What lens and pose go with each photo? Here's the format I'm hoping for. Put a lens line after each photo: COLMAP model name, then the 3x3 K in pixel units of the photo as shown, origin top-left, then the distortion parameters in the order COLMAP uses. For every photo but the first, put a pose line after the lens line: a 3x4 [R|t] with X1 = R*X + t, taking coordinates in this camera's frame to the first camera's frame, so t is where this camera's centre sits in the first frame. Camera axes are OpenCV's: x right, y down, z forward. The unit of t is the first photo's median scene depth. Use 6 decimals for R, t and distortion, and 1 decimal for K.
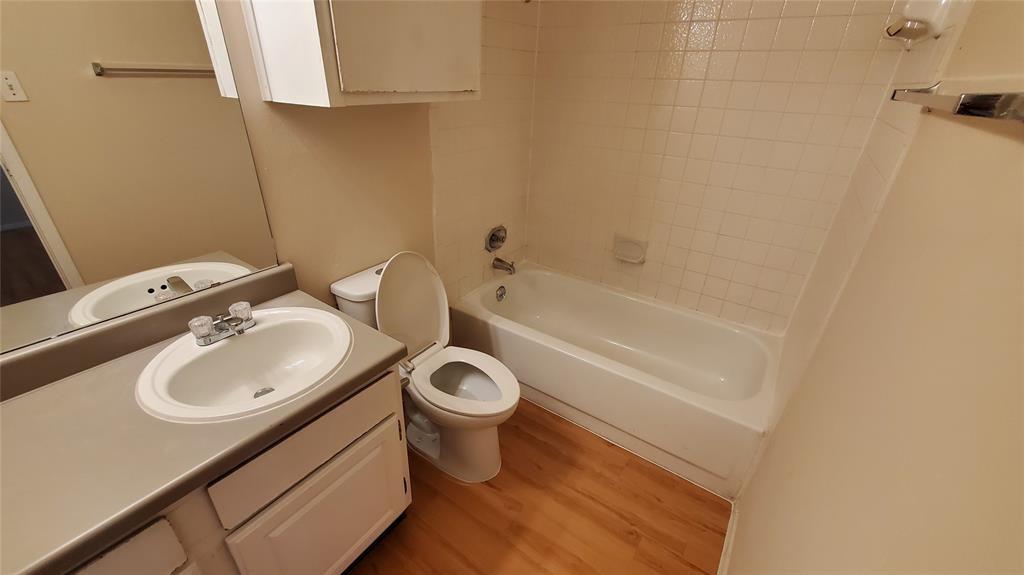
lens RADIAL K [[411.9, 0, 506.8], [0, 411.9, 292.3], [0, 0, 1]] dist [0.001175, 0.000104]
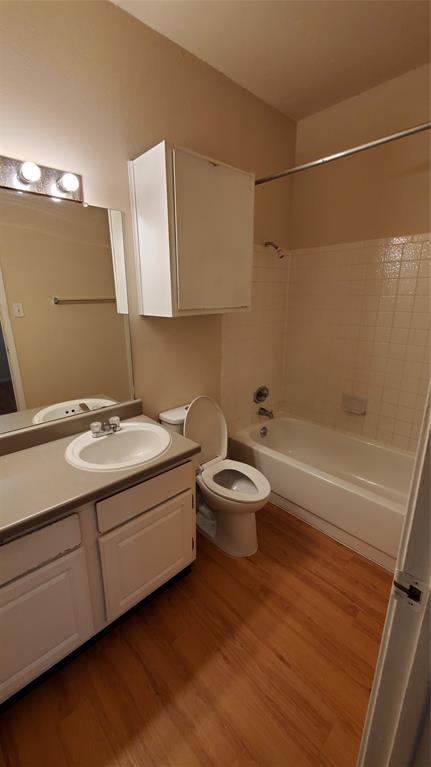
lens RADIAL K [[308.5, 0, 215.3], [0, 308.5, 381.0], [0, 0, 1]] dist [0.001175, 0.000104]
pose [[0.979880, 0.021331, -0.198446, 0.049816], [-0.061696, 0.977949, -0.199524, 0.087977], [0.189814, 0.207753, 0.959588, -0.209506]]
